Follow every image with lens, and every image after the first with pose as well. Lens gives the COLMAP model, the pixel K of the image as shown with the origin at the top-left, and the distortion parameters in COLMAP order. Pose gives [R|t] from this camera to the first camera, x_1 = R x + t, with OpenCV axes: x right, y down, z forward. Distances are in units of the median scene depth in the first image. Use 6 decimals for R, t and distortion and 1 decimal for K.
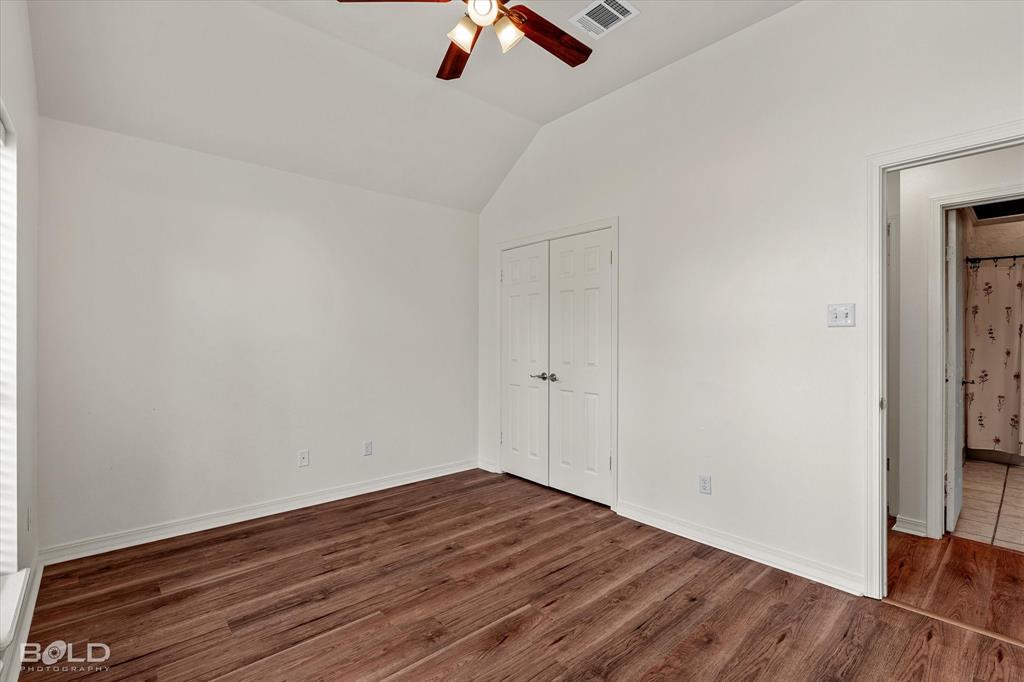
lens RADIAL K [[462.4, 0, 516.1], [0, 462.4, 338.7], [0, 0, 1]] dist [-0.001908, -0.000472]
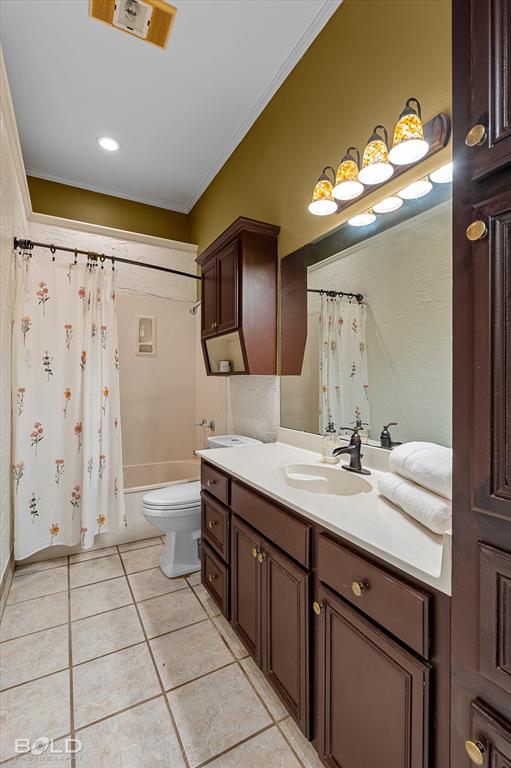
lens RADIAL K [[346.8, 0, 257.9], [0, 346.8, 382.6], [0, 0, 1]] dist [-0.001908, -0.000472]
pose [[0.223073, -0.003132, 0.974797, 0.596522], [-0.002333, 0.999990, 0.003747, 0.010782], [-0.974799, -0.003110, 0.223064, 0.578446]]
